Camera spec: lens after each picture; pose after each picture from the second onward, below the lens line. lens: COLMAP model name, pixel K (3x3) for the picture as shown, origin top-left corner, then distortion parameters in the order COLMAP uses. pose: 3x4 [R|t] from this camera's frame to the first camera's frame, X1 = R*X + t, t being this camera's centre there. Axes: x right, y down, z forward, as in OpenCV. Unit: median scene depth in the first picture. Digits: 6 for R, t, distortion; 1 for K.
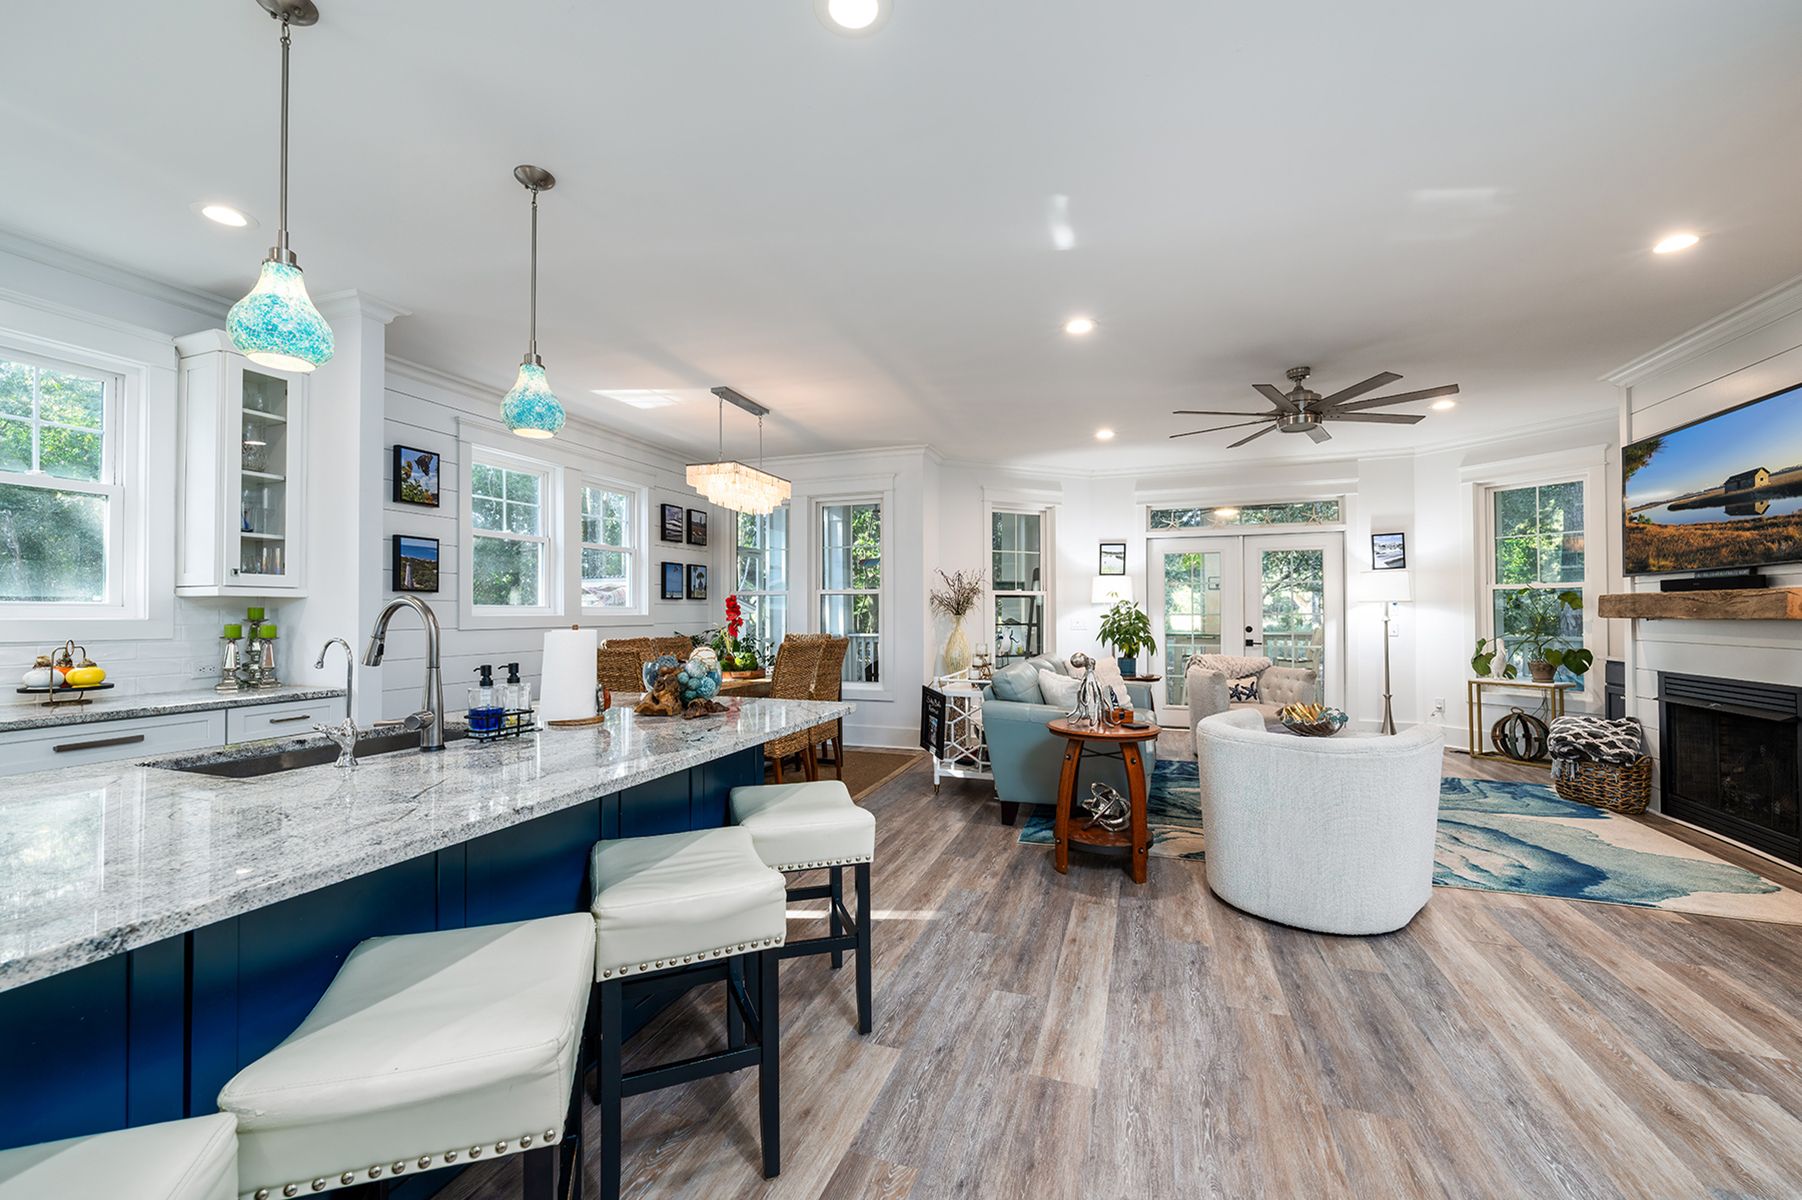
lens RADIAL K [[712.0, 0, 913.7], [0, 712.0, 601.9], [0, 0, 1]] dist [-0.000699, 0.000054]
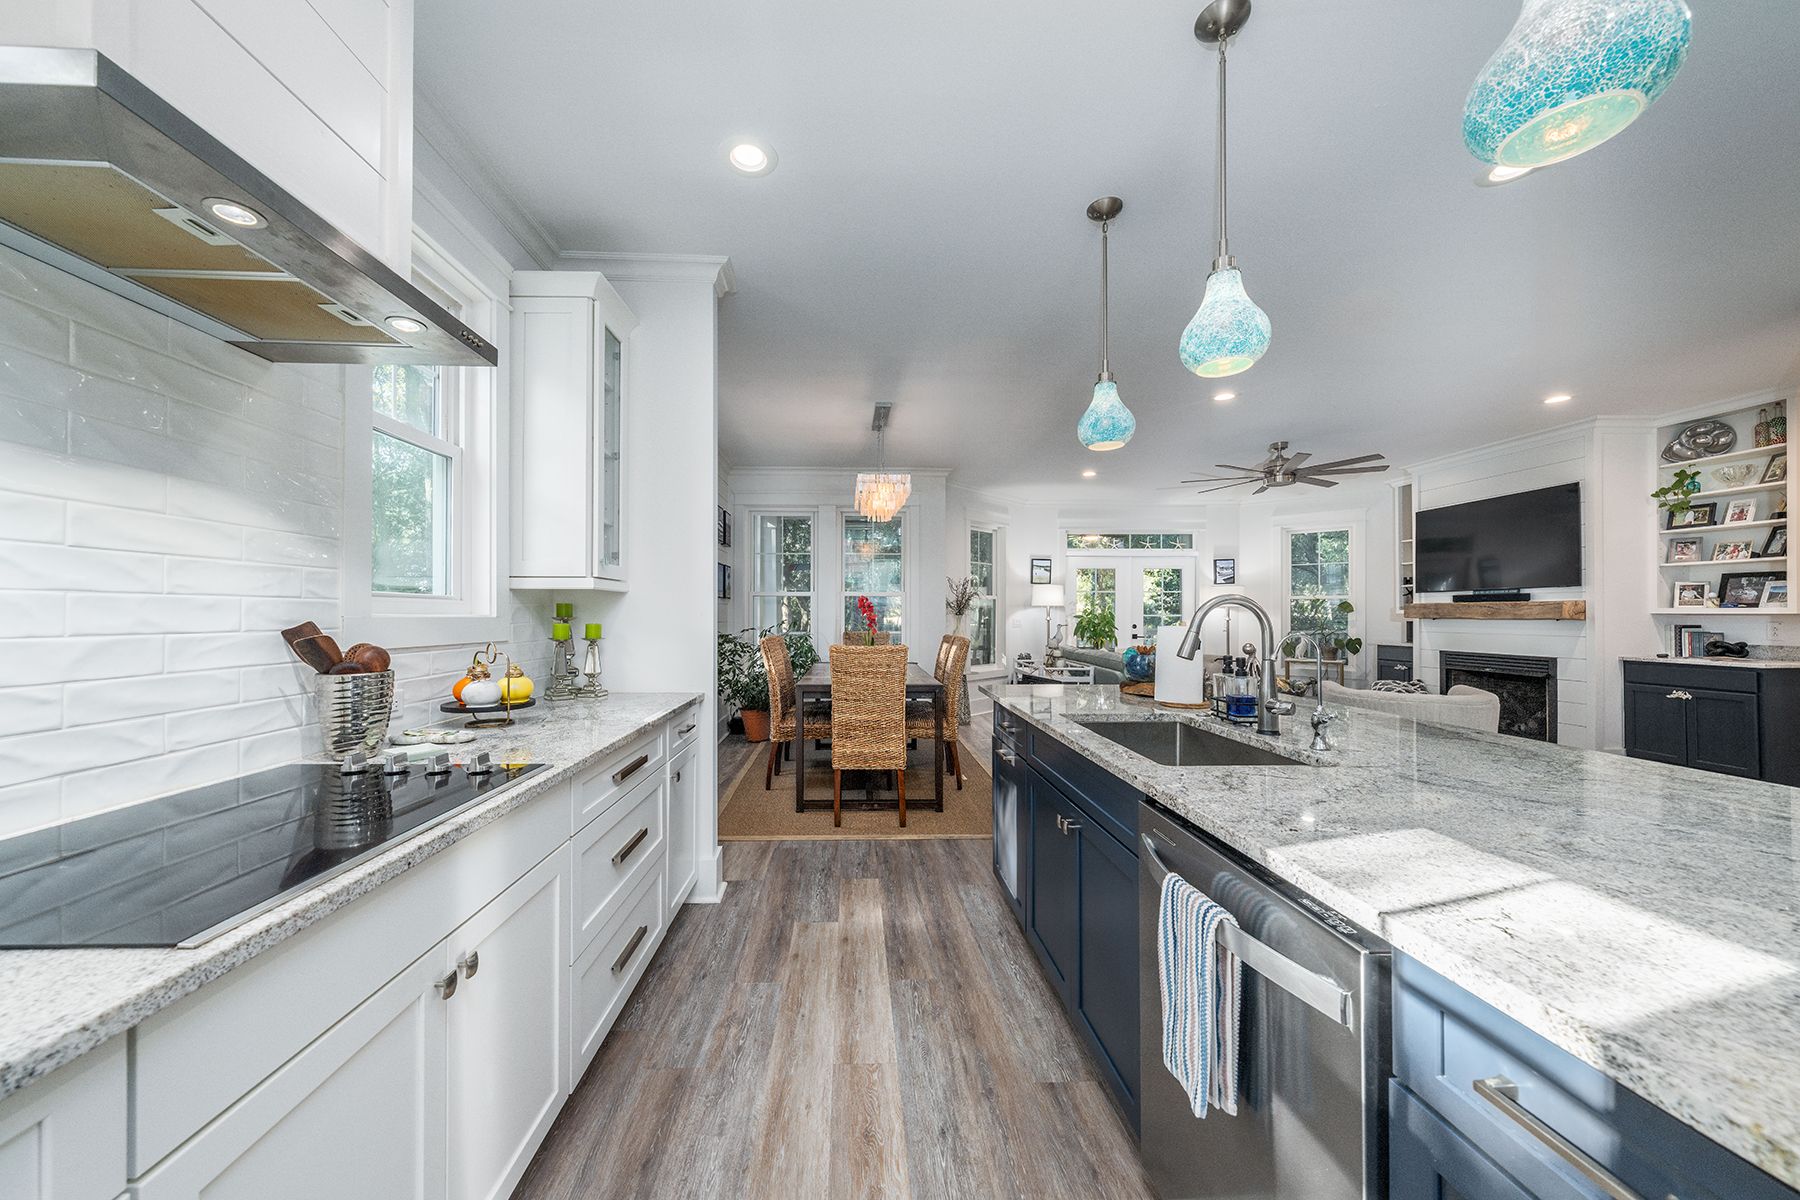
lens RADIAL K [[623.9, 0, 882.4], [0, 623.9, 609.1], [0, 0, 1]] dist [-0.000553, -0.000123]
pose [[0.930009, 0.006111, 0.367485, -0.436994], [-0.008726, 0.999947, 0.005455, 0.003656], [-0.367432, -0.008280, 0.930013, 0.085372]]
